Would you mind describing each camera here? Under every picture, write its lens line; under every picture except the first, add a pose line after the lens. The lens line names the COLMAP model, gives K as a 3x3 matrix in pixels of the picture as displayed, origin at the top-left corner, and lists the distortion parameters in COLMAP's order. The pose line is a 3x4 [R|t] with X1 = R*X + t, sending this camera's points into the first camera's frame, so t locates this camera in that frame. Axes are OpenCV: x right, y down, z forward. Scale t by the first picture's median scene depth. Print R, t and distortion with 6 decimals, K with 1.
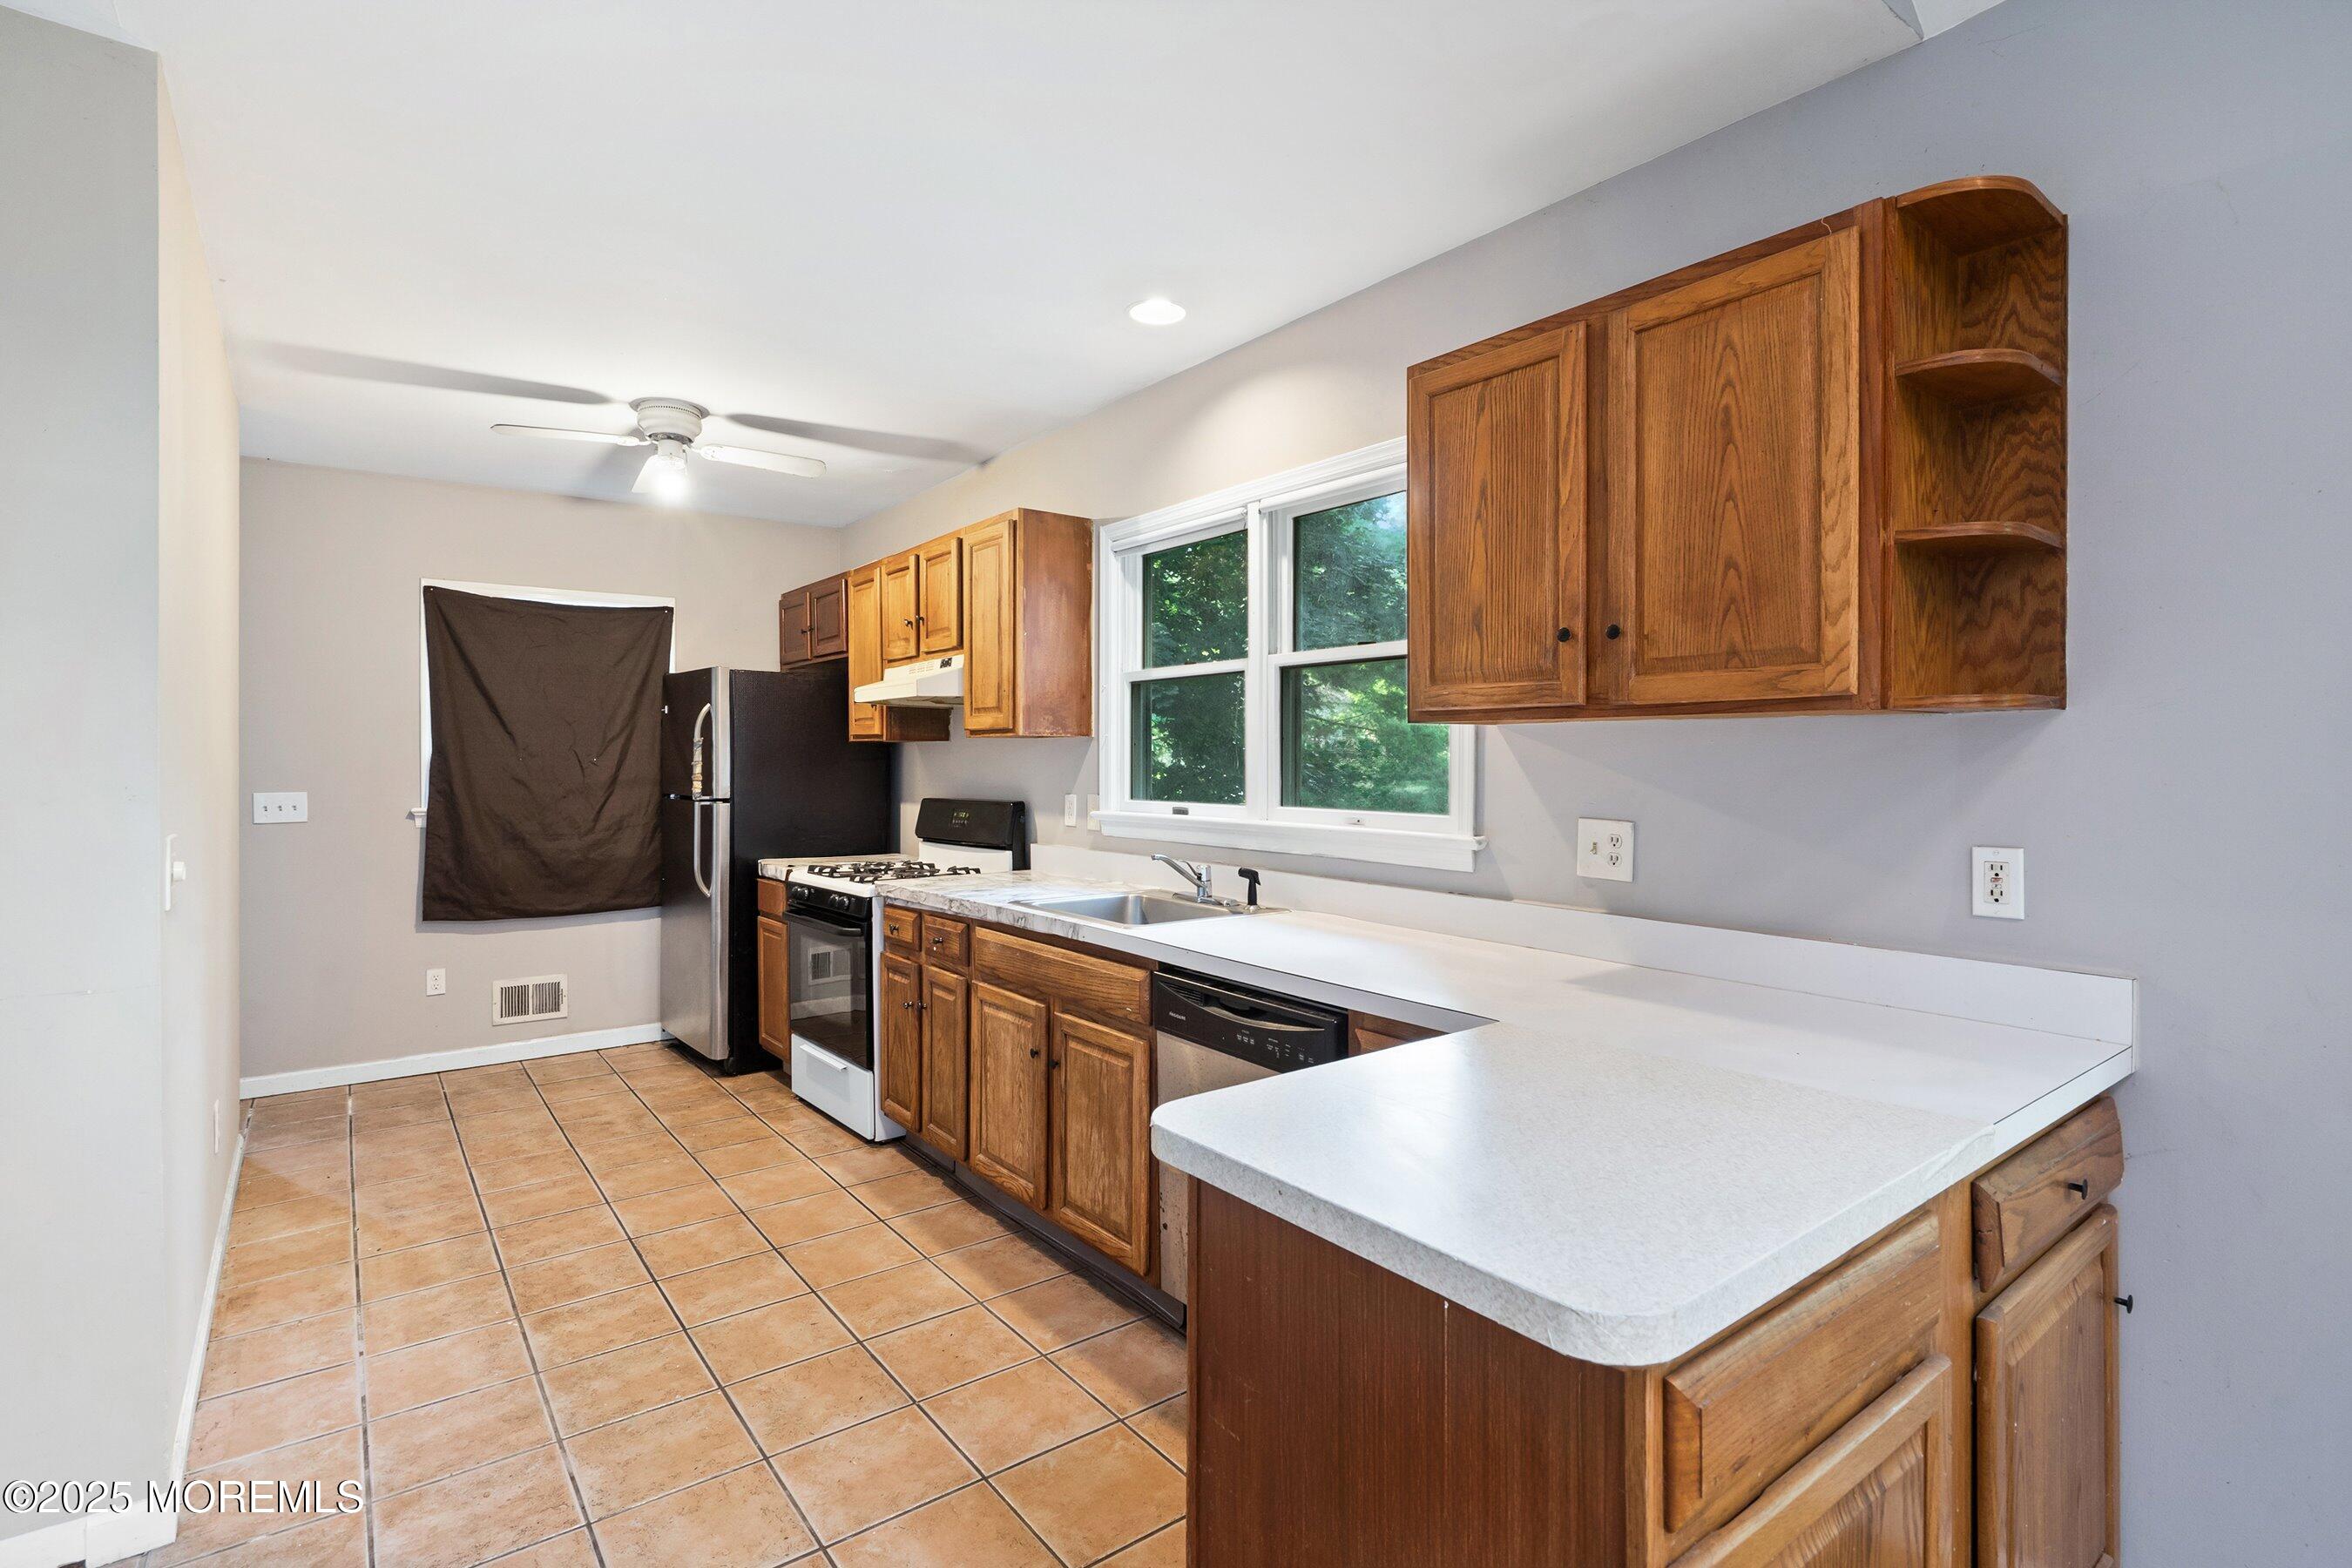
lens RADIAL K [[1049.7, 0, 1171.5], [0, 1049.7, 769.2], [0, 0, 1]] dist [-0.000209, -0.001448]
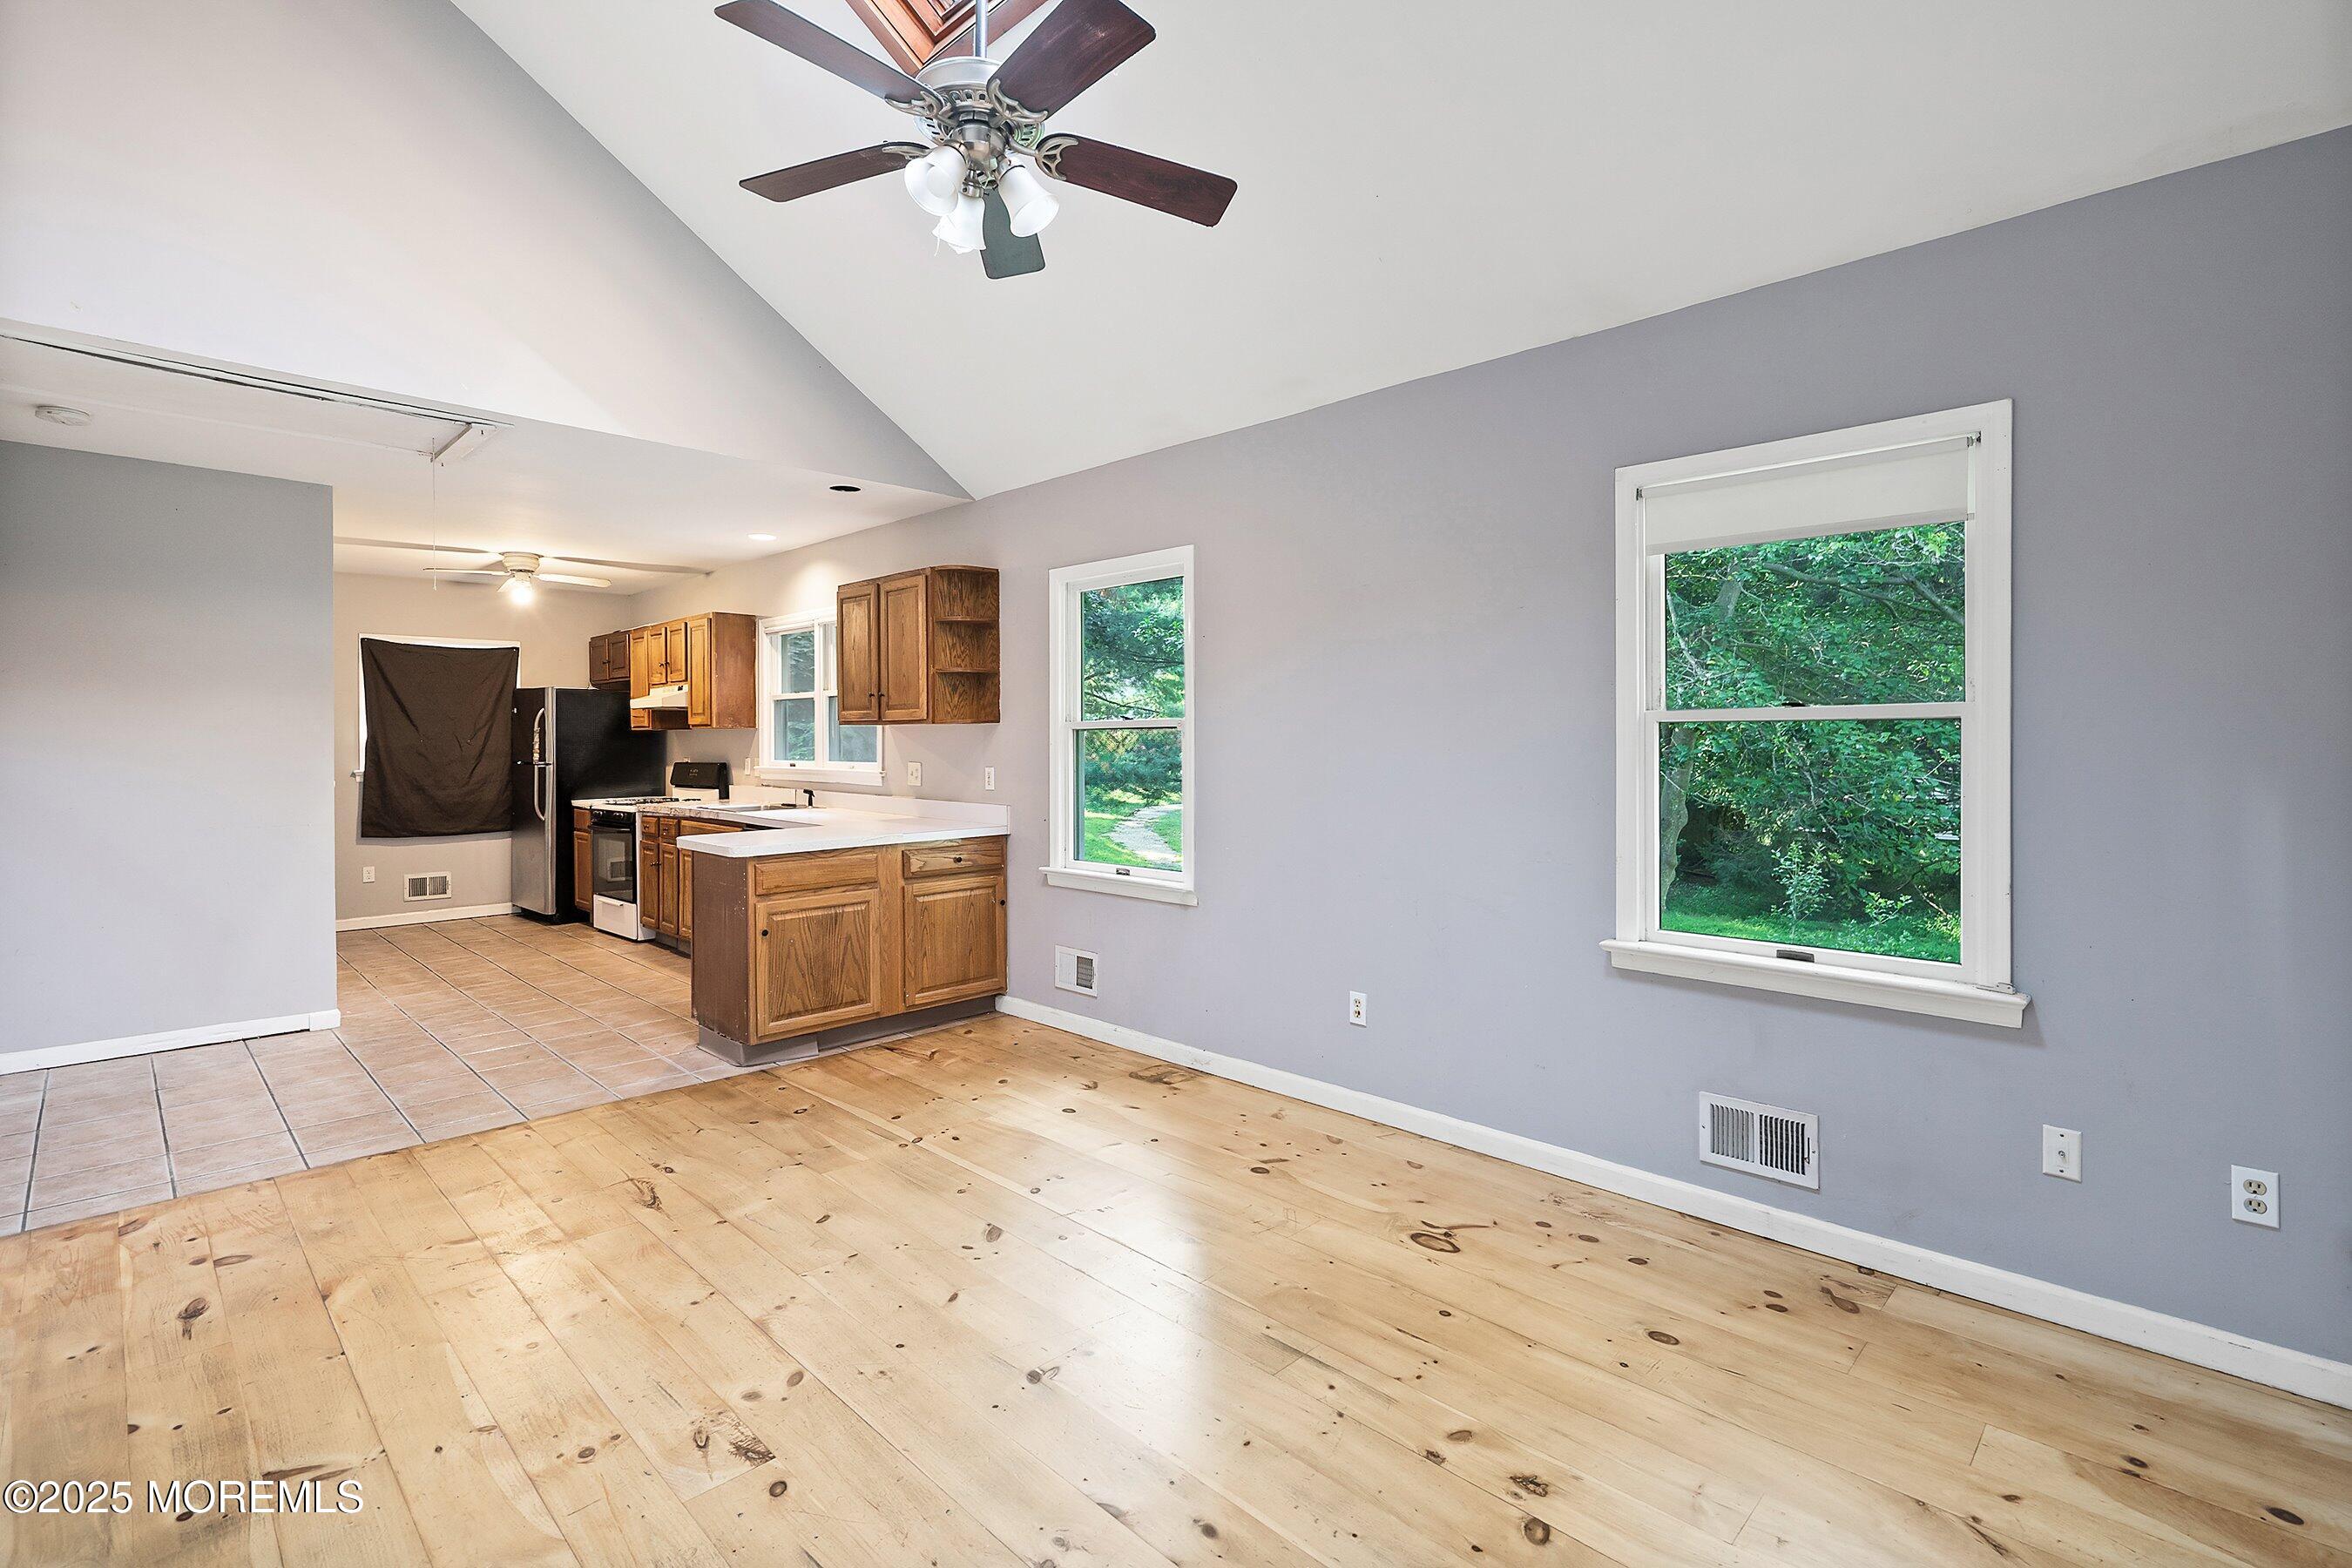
lens RADIAL K [[1049.7, 0, 1186.5], [0, 1049.7, 742.8], [0, 0, 1]] dist [-0.000209, -0.001448]
pose [[0.990750, -0.004998, 0.135605, 0.416478], [0.005595, 0.999976, -0.004020, 0.008032], [-0.135582, 0.004742, 0.990755, -0.951972]]
